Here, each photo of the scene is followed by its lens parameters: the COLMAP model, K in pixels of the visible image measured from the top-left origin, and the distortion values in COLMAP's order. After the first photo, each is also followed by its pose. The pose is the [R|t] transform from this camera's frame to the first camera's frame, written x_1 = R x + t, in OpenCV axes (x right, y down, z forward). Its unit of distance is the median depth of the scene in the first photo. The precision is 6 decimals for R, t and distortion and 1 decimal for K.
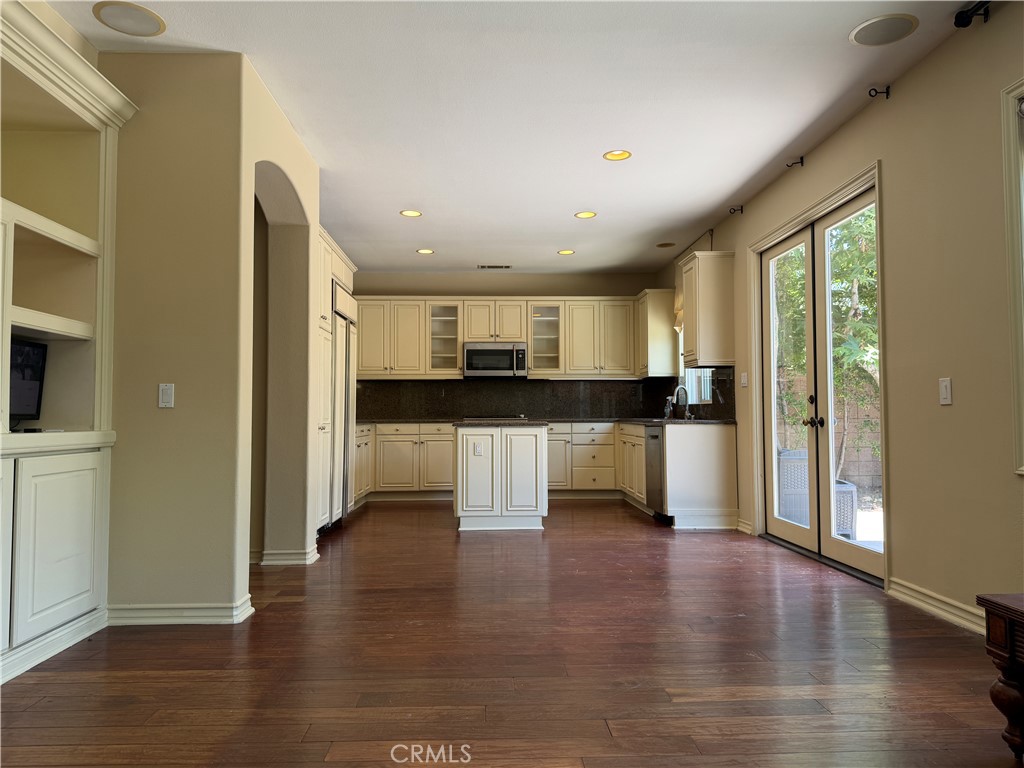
lens RADIAL K [[717.5, 0, 507.6], [0, 717.5, 386.0], [0, 0, 1]] dist [0.108327, -0.184389]
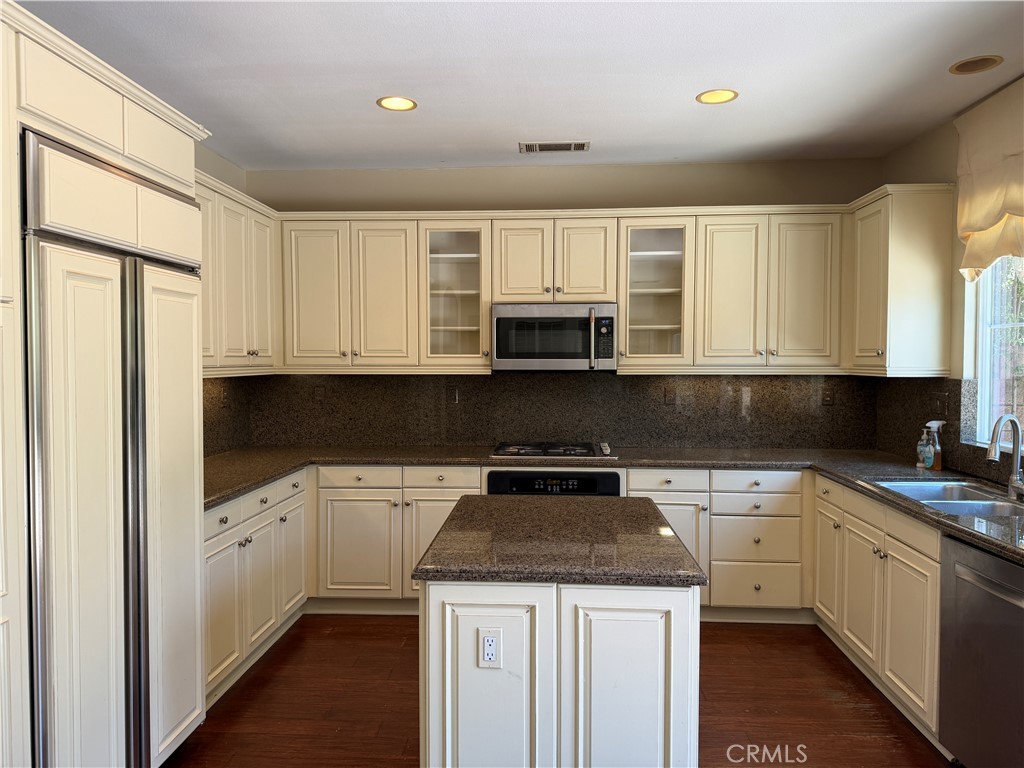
lens RADIAL K [[717.5, 0, 507.6], [0, 717.5, 386.0], [0, 0, 1]] dist [0.108327, -0.184389]
pose [[0.995439, 0.006432, -0.095186, -0.001141], [0.001081, 0.996900, 0.078671, -0.042253], [0.095397, -0.078415, 0.992346, 0.491735]]
